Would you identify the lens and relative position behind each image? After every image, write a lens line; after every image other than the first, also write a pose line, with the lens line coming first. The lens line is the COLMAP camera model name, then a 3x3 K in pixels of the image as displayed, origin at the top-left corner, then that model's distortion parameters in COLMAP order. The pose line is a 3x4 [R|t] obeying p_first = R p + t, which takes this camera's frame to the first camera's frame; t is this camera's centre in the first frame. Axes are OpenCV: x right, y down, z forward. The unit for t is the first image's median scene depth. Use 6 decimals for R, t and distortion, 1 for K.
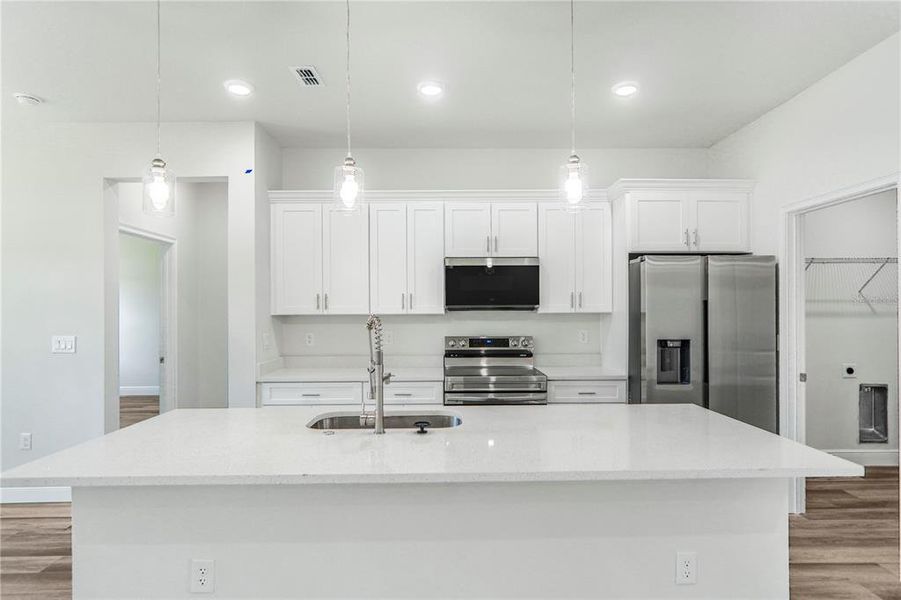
lens RADIAL K [[503.1, 0, 451.0], [0, 503.1, 305.8], [0, 0, 1]] dist [-0.000474, -0.000187]
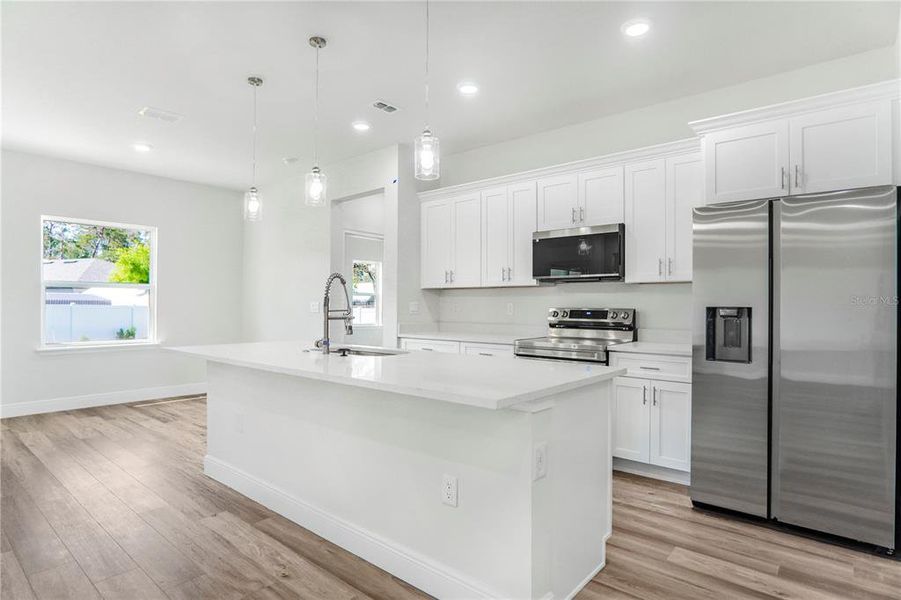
lens RADIAL K [[495.8, 0, 450.5], [0, 495.8, 300.0], [0, 0, 1]] dist [-0.001843, -0.000139]
pose [[0.745289, 0.001399, -0.666740, 0.564440], [-0.004821, 0.999983, -0.003291, 0.053513], [0.666724, 0.005667, 0.745283, 0.093947]]
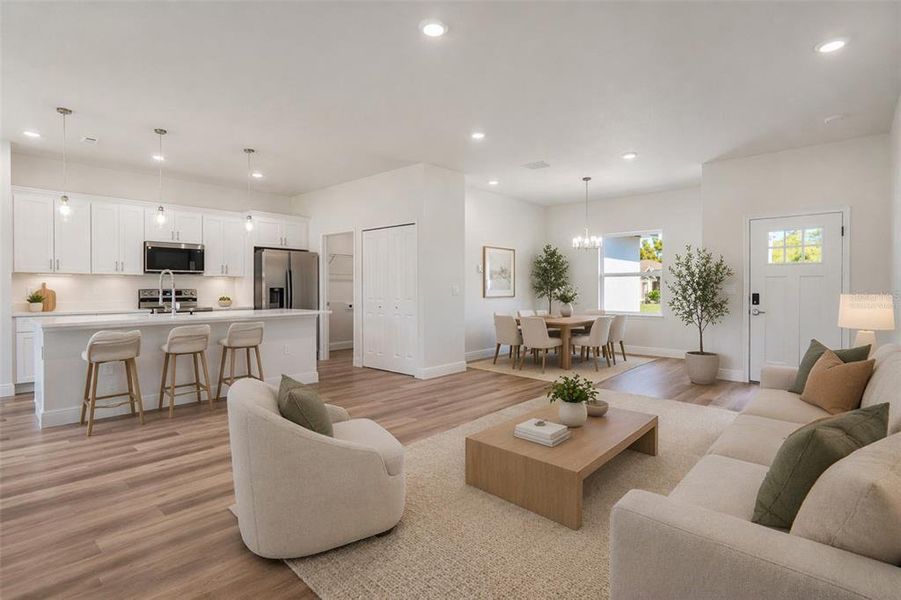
lens RADIAL K [[443.1, 0, 450.5], [0, 443.1, 300.0], [0, 0, 1]] dist [-0.000522, -0.000089]
pose [[0.676892, -0.009968, 0.736015, -0.417220], [-0.004770, 0.999828, 0.017928, 0.071903], [-0.736067, -0.015646, 0.676728, -0.776210]]
